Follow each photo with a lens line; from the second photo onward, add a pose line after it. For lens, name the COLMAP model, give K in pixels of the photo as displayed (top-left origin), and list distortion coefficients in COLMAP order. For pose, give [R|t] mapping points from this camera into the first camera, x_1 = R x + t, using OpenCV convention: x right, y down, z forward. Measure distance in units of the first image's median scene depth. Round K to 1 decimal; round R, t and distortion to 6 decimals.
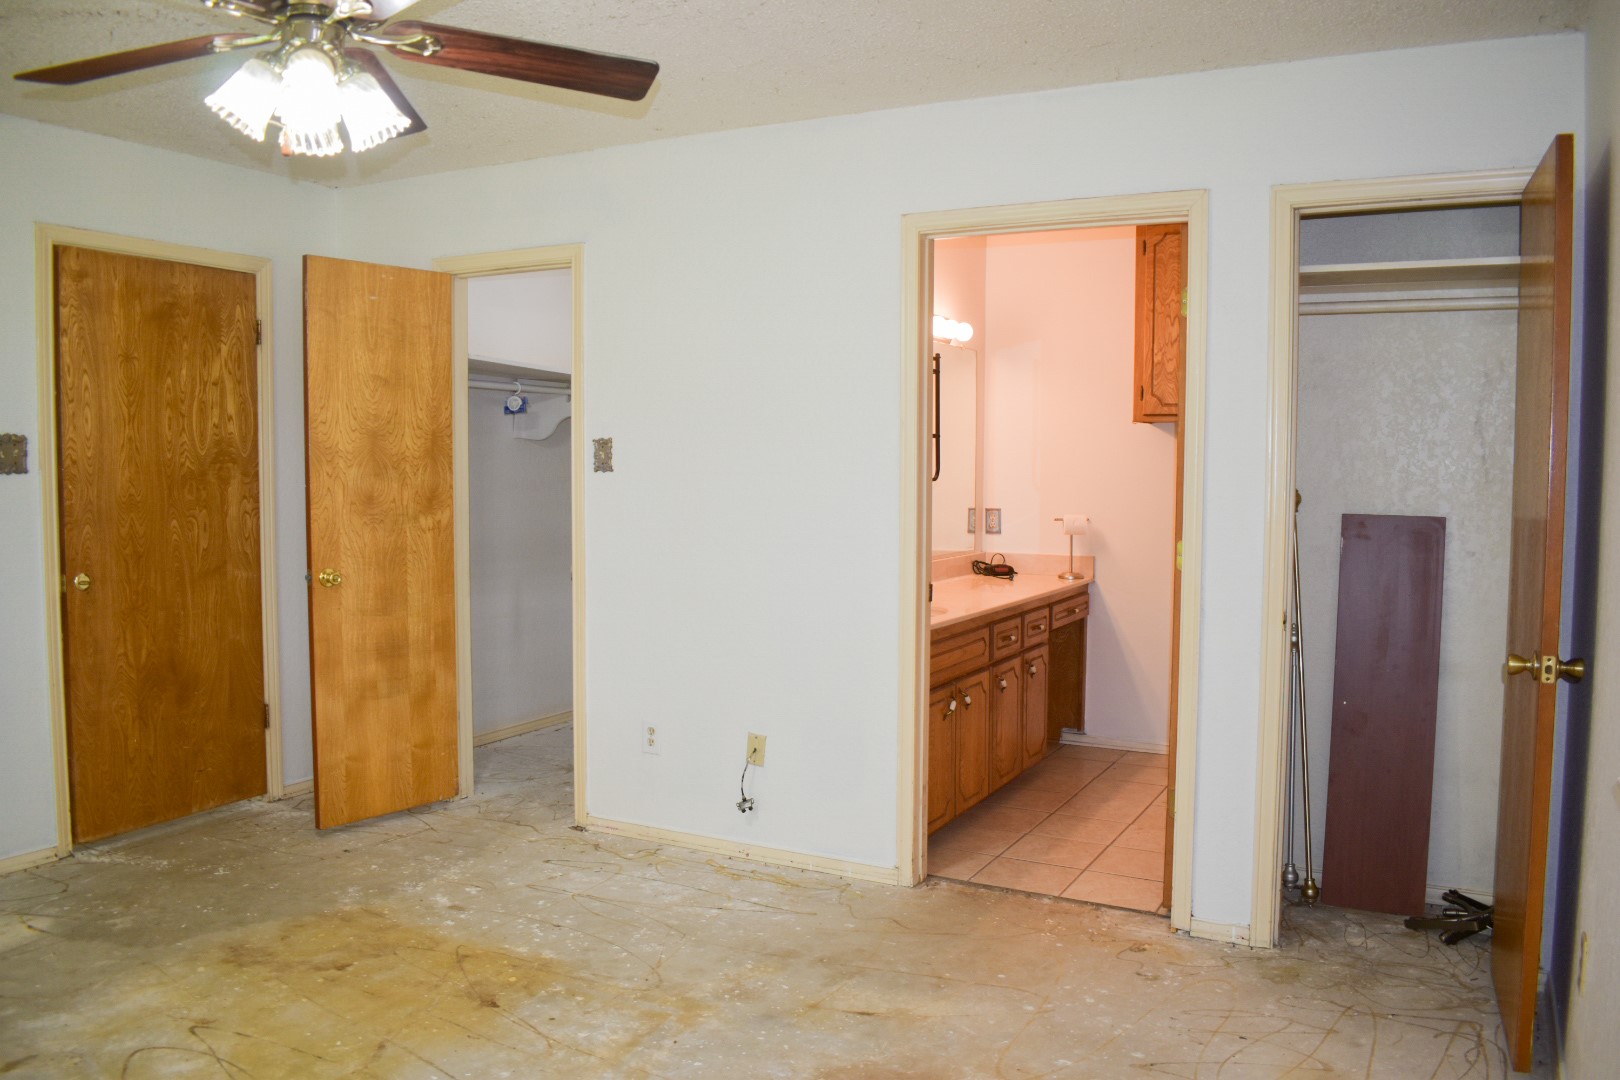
lens RADIAL K [[1262.5, 0, 817.5], [0, 1262.5, 541.5], [0, 0, 1]] dist [-0.098944, 0.018909]
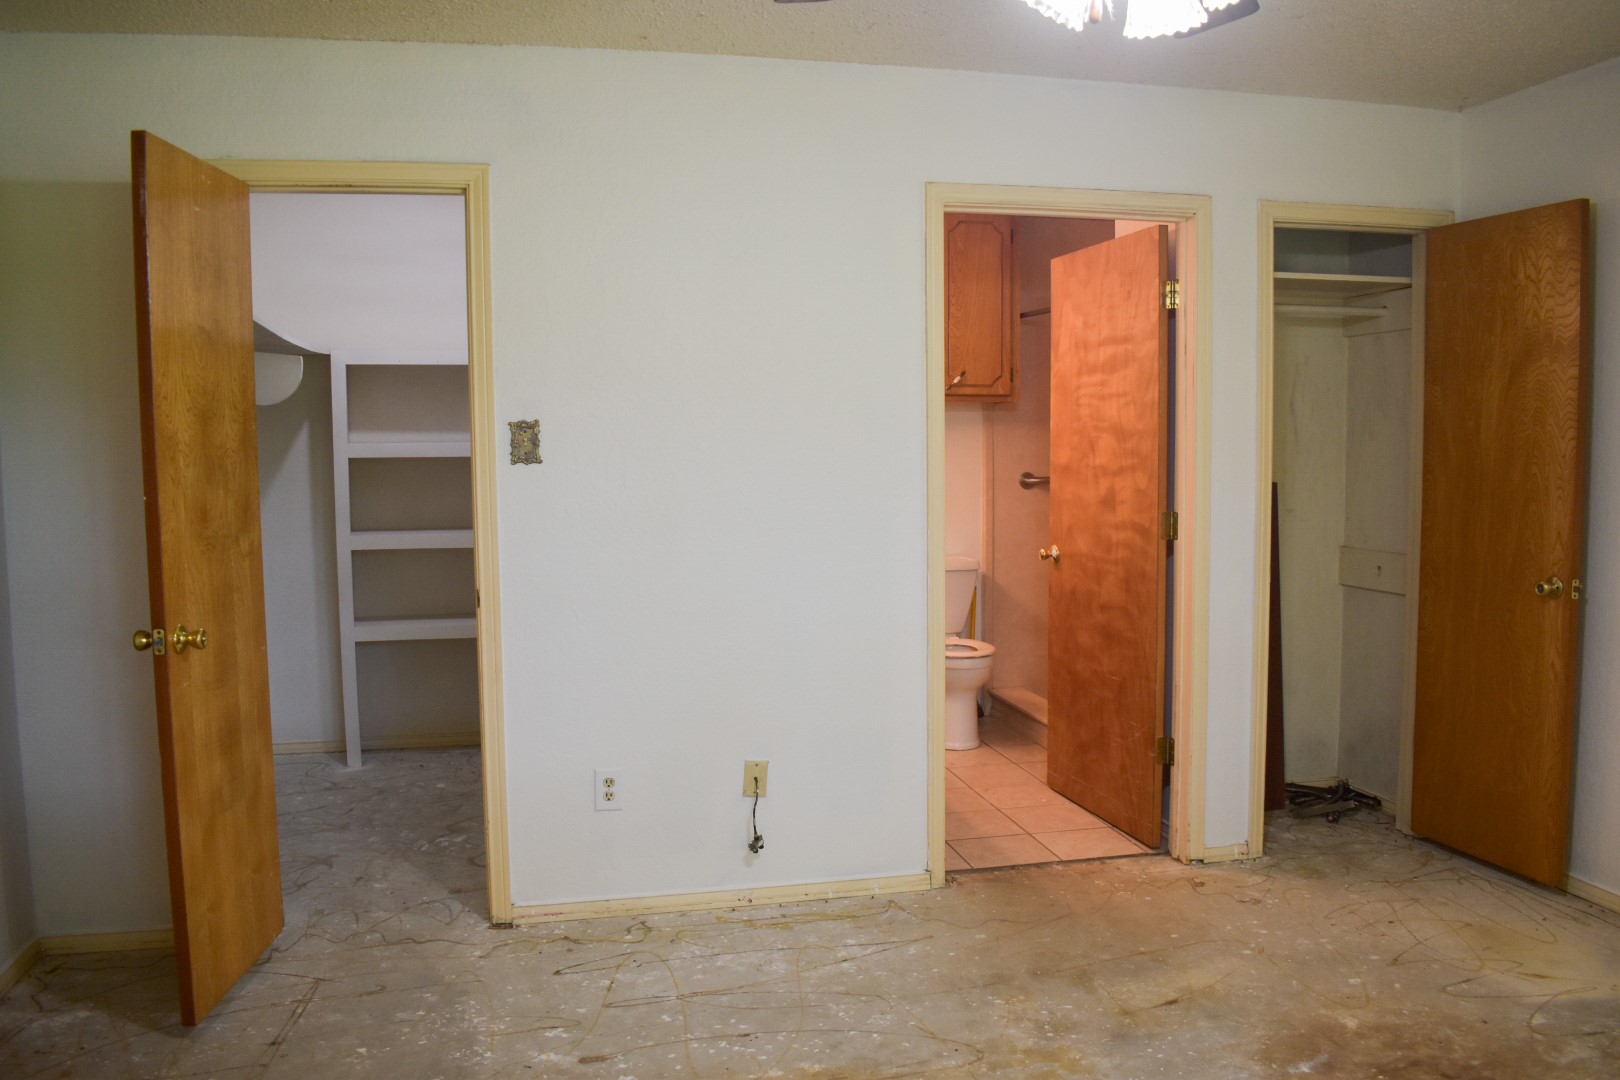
lens RADIAL K [[1262.5, 0, 817.5], [0, 1262.5, 544.3], [0, 0, 1]] dist [-0.098944, 0.018909]
pose [[0.758679, -0.066545, 0.648058, -0.597089], [0.054490, 0.997766, 0.038663, -0.028897], [-0.649182, 0.005980, 0.760609, 0.326575]]
